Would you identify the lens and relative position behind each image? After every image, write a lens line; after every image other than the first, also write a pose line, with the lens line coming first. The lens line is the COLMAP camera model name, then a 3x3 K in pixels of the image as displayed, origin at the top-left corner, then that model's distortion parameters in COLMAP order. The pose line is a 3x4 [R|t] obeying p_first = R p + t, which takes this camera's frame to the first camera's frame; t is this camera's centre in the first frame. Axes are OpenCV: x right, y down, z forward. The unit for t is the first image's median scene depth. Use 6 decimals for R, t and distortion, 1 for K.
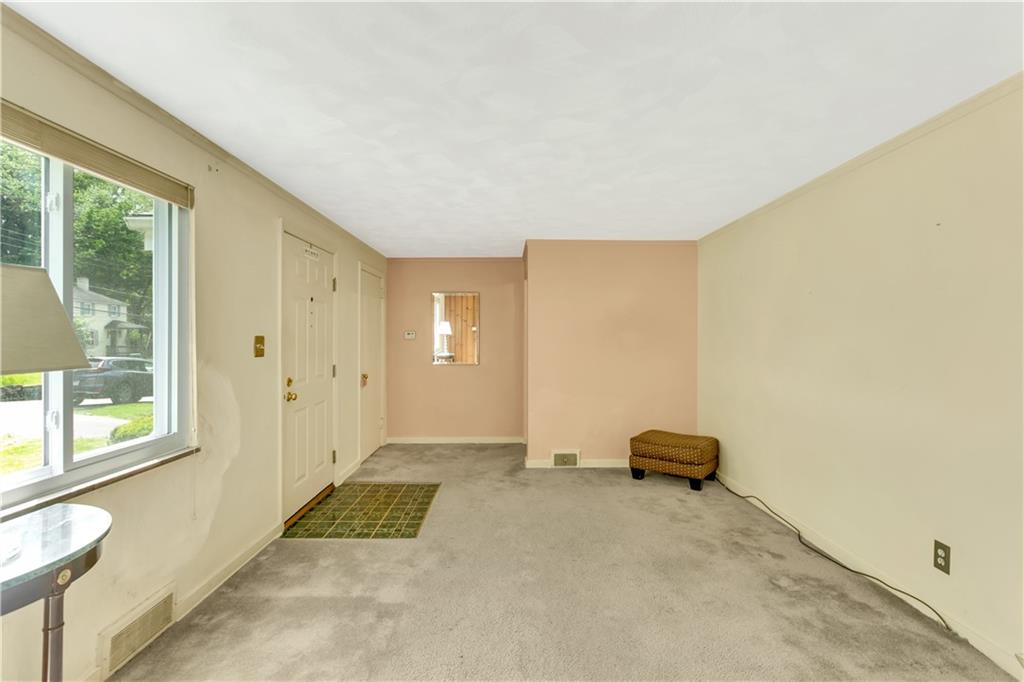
lens RADIAL K [[475.9, 0, 511.3], [0, 475.9, 337.4], [0, 0, 1]] dist [-0.002185, 0.001700]
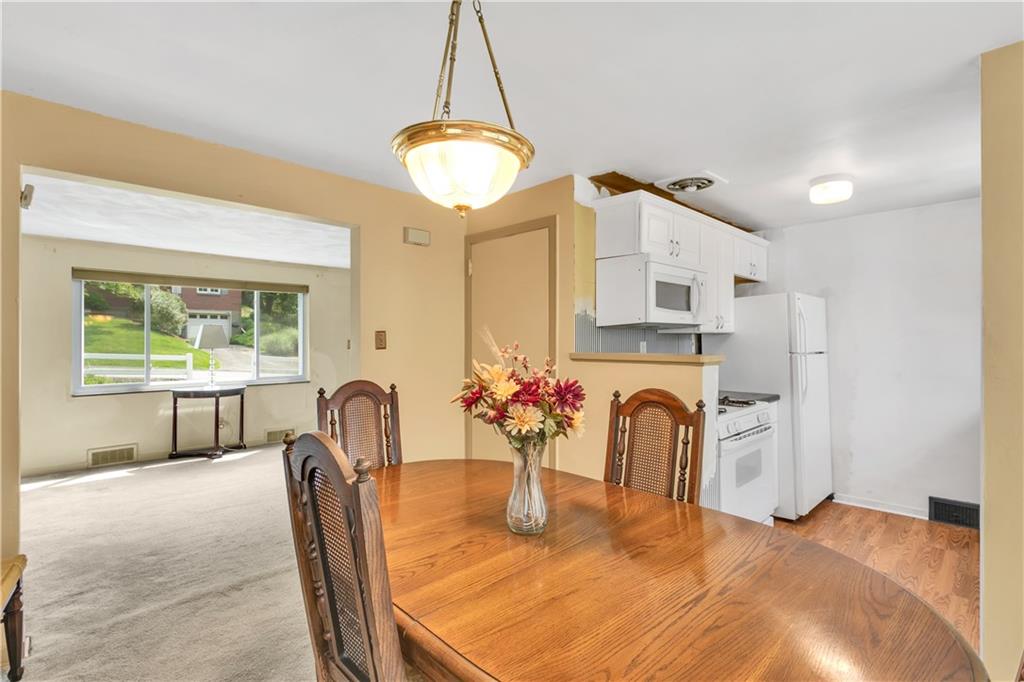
lens RADIAL K [[480.2, 0, 511.5], [0, 480.2, 337.3], [0, 0, 1]] dist [-0.000532, 0.001420]
pose [[0.692280, -0.005447, -0.721609, 1.577100], [0.001931, 0.999982, -0.005696, -0.001179], [0.721627, 0.002550, 0.692278, -0.048949]]
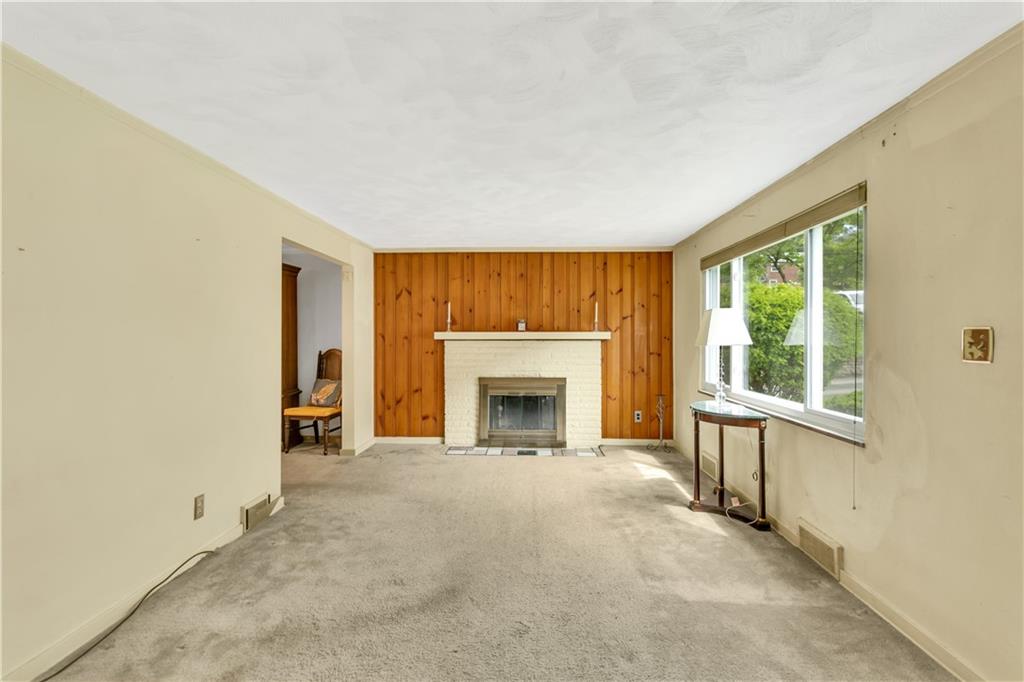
lens RADIAL K [[475.9, 0, 511.3], [0, 475.9, 337.4], [0, 0, 1]] dist [-0.002185, 0.001700]
pose [[-0.998584, -0.002836, 0.053120, 0.014378], [-0.002926, 0.999994, -0.001627, 0.011502], [-0.053115, -0.001780, -0.998587, 1.507986]]
